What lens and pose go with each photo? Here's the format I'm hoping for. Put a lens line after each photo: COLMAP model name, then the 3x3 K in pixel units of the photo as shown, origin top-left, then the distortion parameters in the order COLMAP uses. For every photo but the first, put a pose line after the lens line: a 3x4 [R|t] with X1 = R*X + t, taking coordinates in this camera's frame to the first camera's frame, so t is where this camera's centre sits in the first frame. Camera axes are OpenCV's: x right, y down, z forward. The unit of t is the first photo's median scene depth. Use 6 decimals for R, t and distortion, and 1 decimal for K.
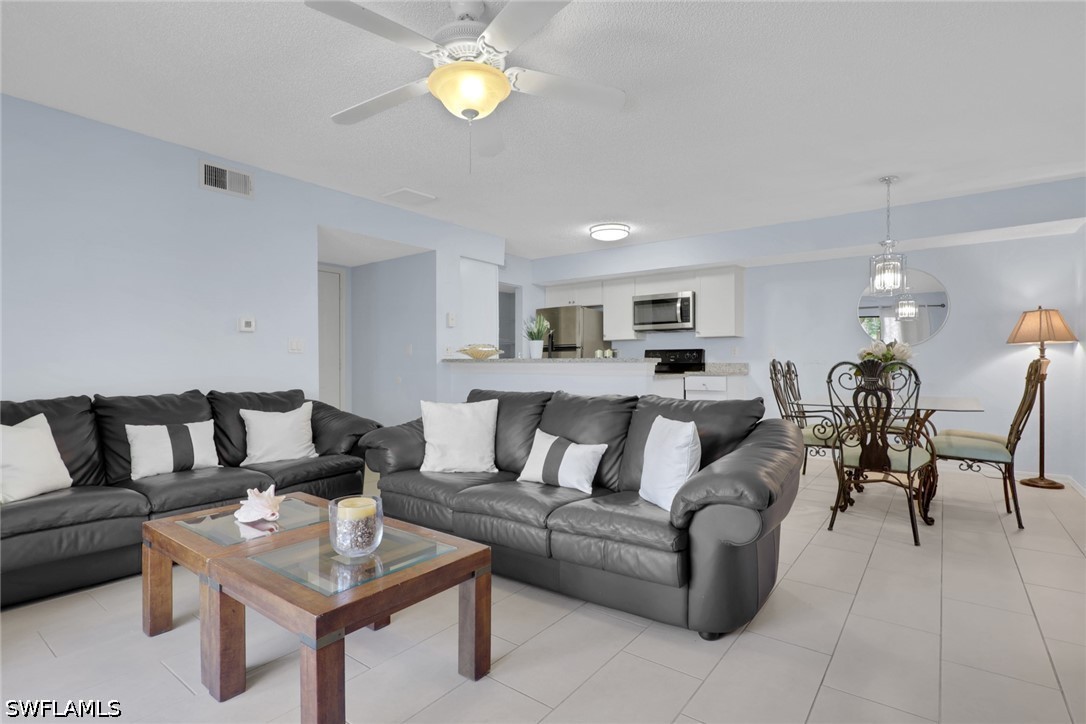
lens RADIAL K [[536.1, 0, 541.3], [0, 536.1, 364.6], [0, 0, 1]] dist [-0.001753, -0.000064]
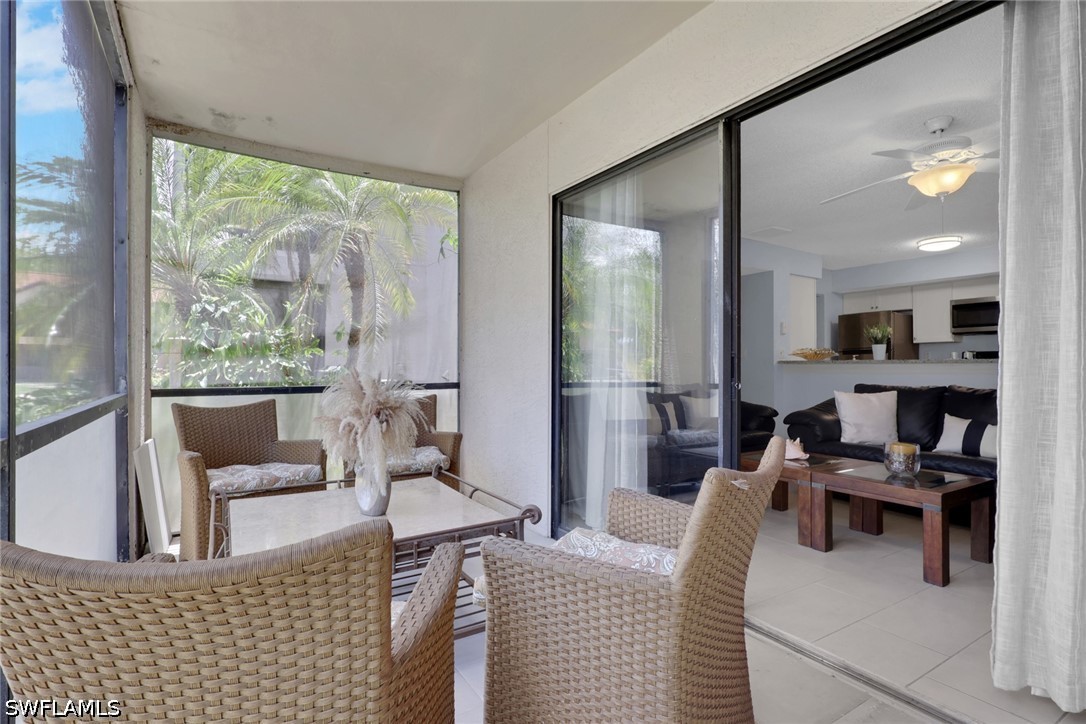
lens RADIAL K [[536.1, 0, 543.9], [0, 536.1, 363.3], [0, 0, 1]] dist [-0.001753, -0.000064]
pose [[0.937681, -0.000638, -0.347497, -0.249626], [-0.001940, 0.999973, -0.007071, 0.004386], [0.347492, 0.007305, 0.937654, -0.297835]]
